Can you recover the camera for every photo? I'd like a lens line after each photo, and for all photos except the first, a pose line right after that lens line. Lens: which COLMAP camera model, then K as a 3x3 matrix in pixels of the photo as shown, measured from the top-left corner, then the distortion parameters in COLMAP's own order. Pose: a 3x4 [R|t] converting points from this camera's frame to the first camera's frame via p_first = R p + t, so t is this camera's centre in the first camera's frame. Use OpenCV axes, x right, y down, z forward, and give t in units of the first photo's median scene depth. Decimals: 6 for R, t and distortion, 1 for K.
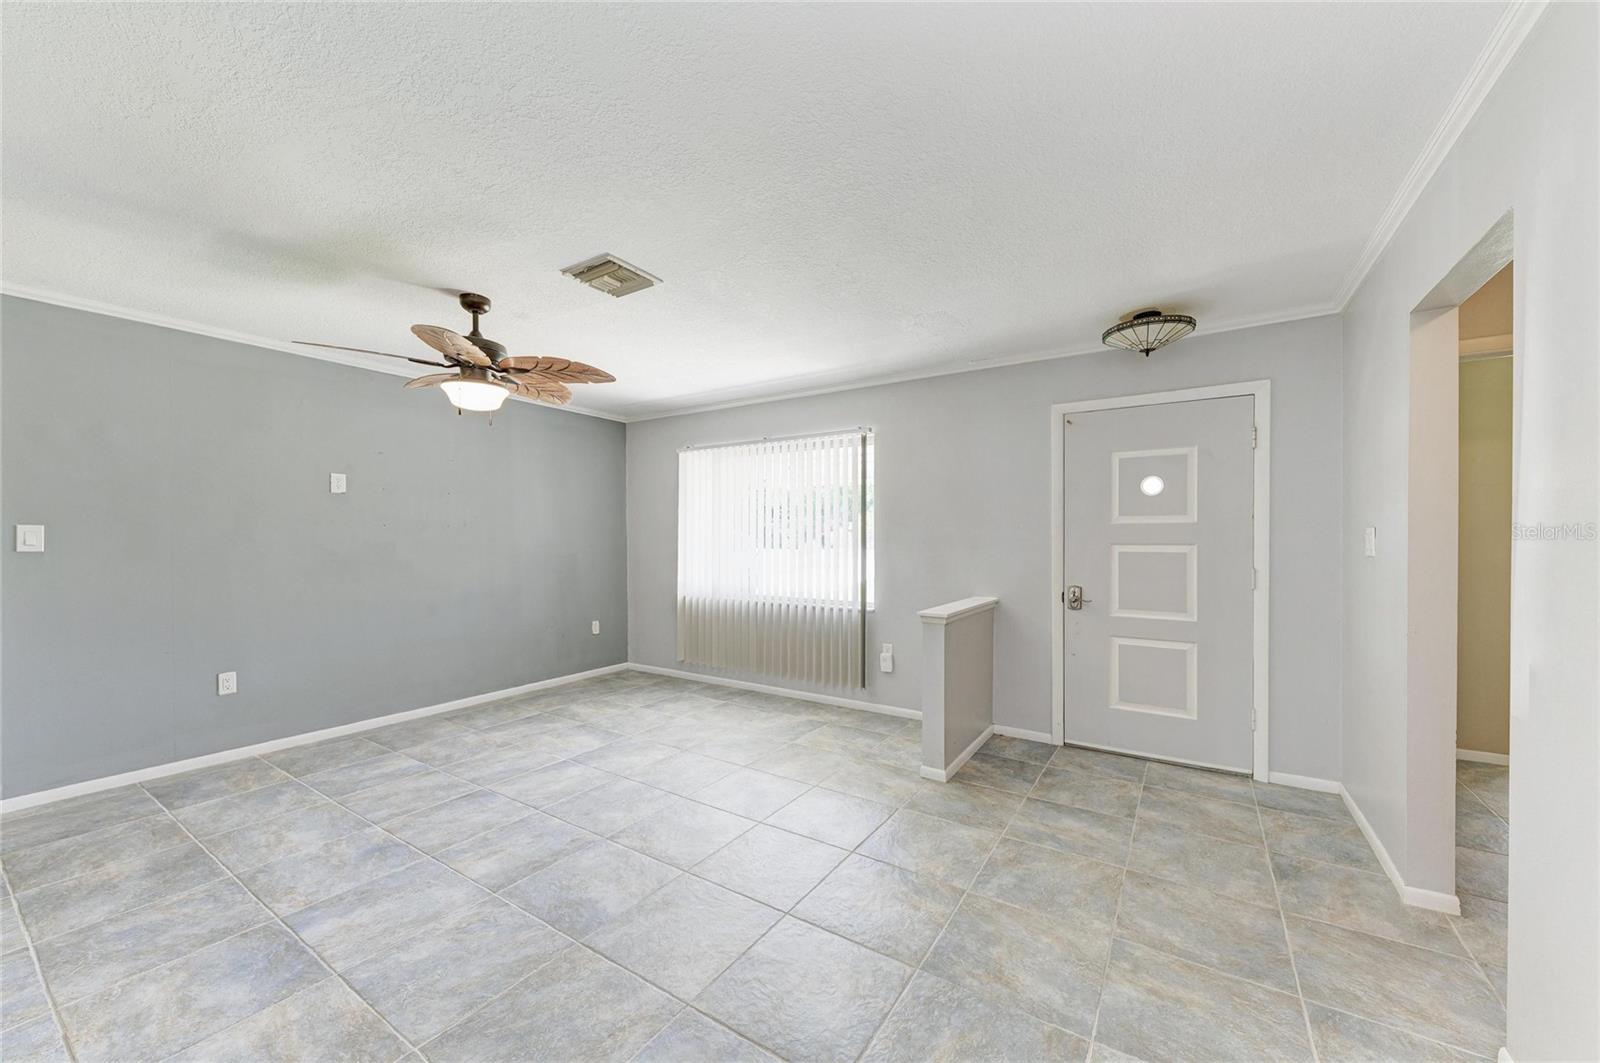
lens RADIAL K [[597.2, 0, 815.5], [0, 597.2, 538.1], [0, 0, 1]] dist [0.011952, -0.005232]
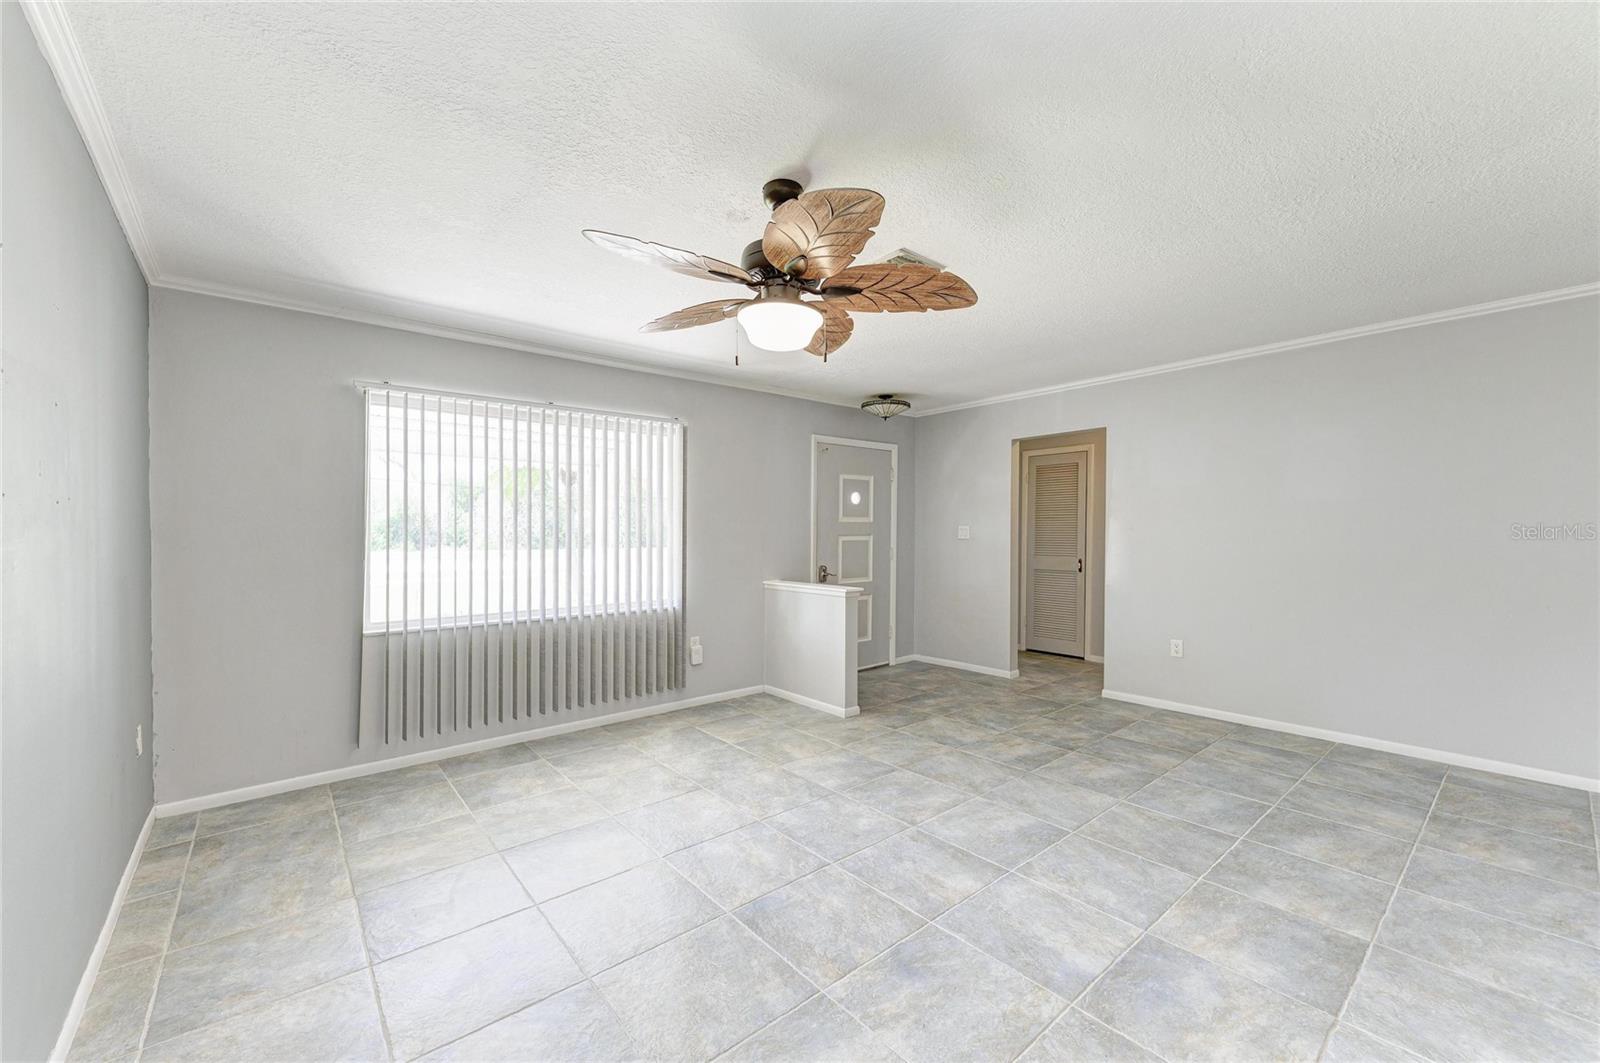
lens RADIAL K [[622.8, 0, 804.0], [0, 622.8, 542.3], [0, 0, 1]] dist [0.015453, -0.005096]
pose [[0.302206, -0.018073, 0.953071, -1.073580], [0.007092, 0.999835, 0.016711, -0.000096], [-0.953216, 0.001709, 0.302284, 0.651353]]
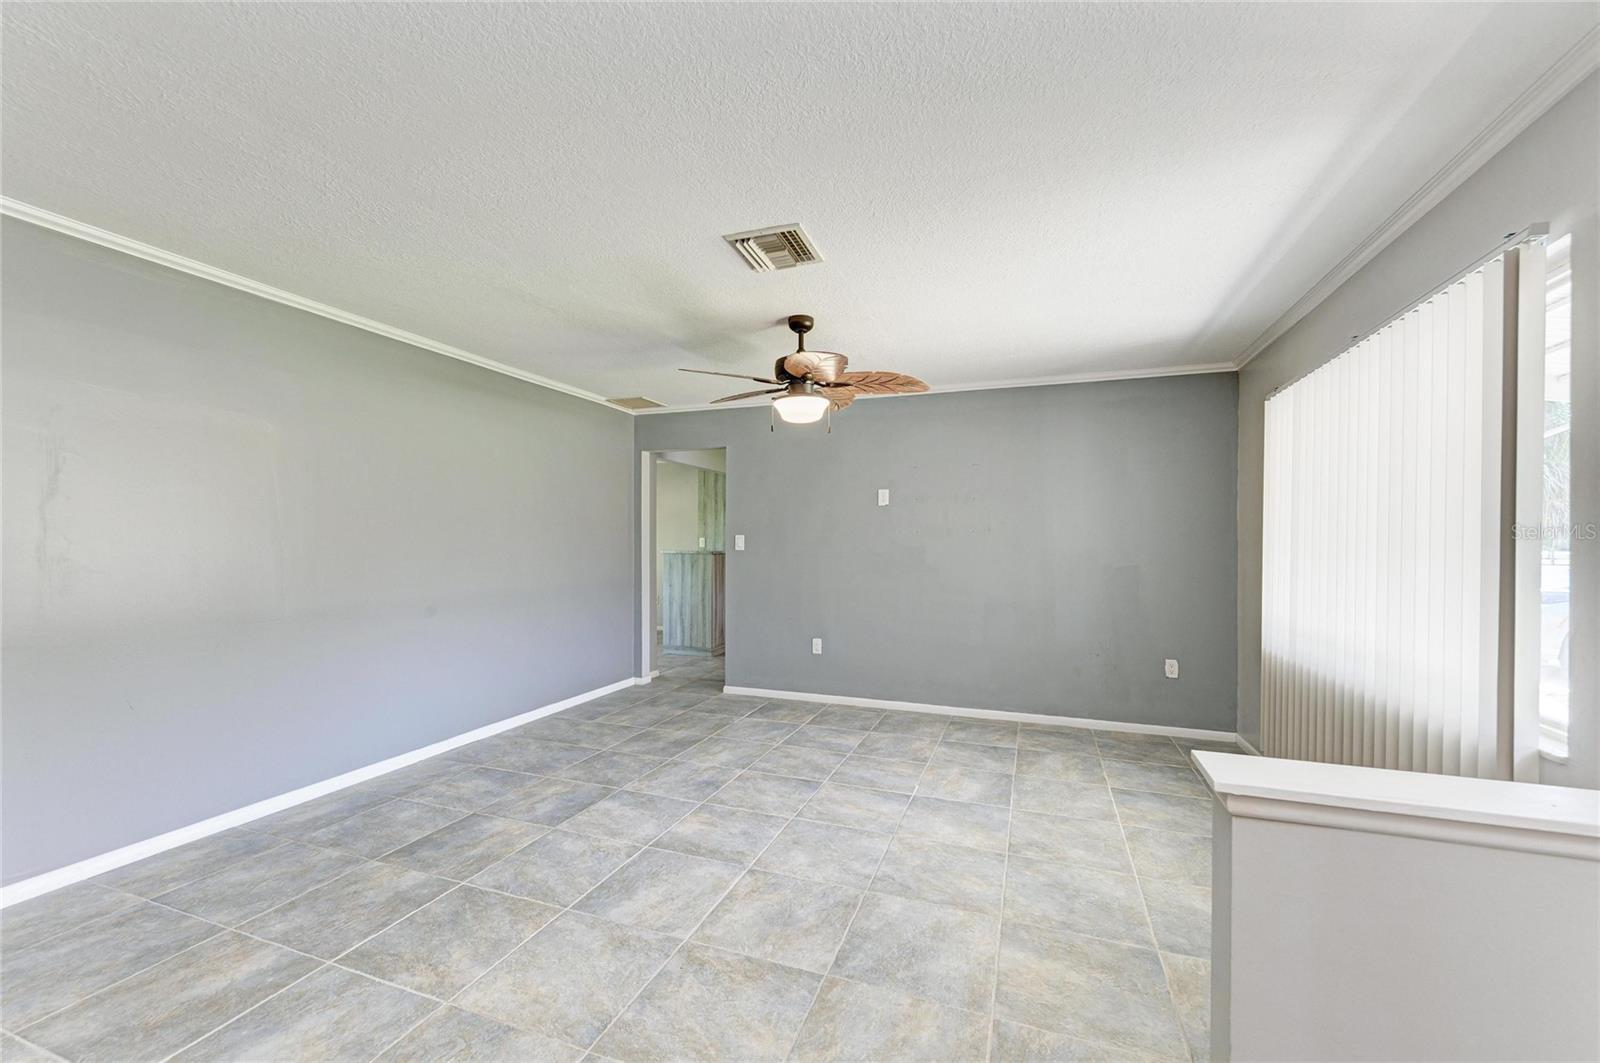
lens RADIAL K [[633.9, 0, 803.3], [0, 633.9, 544.1], [0, 0, 1]] dist [0.017300, -0.005609]
pose [[0.211072, 0.001027, -0.977470, 0.471688], [-0.005956, 0.999982, -0.000235, 0.003675], [0.977452, 0.005872, 0.211074, 0.663905]]
